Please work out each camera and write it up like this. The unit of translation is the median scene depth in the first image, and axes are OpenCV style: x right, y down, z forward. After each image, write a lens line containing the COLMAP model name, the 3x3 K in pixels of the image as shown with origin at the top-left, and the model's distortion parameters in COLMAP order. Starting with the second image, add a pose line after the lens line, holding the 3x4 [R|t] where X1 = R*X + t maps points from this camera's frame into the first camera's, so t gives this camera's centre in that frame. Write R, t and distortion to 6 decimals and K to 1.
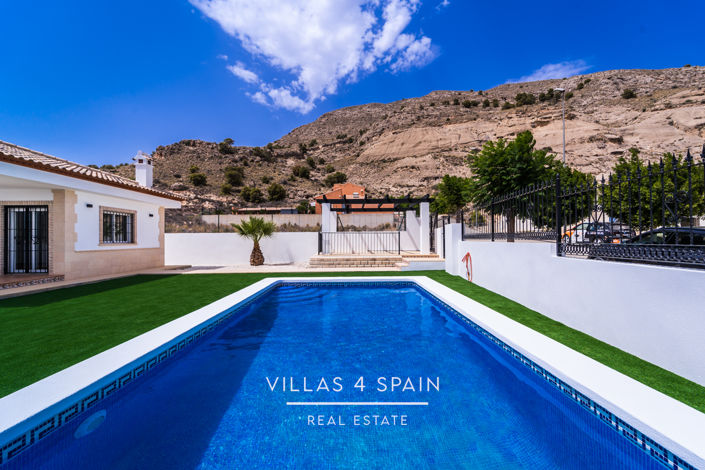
lens RADIAL K [[292.3, 0, 351.1], [0, 292.3, 236.8], [0, 0, 1]] dist [0.003185, -0.002112]
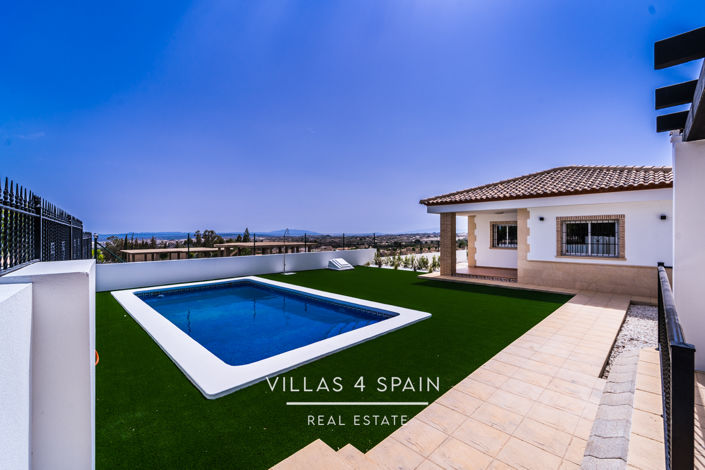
lens RADIAL K [[292.3, 0, 350.7], [0, 292.3, 232.1], [0, 0, 1]] dist [0.003185, -0.002112]
pose [[-0.736663, 0.006629, -0.676228, 0.029873], [0.016932, 0.999819, -0.008644, -0.005199], [0.676048, -0.017817, -0.736642, 0.112015]]
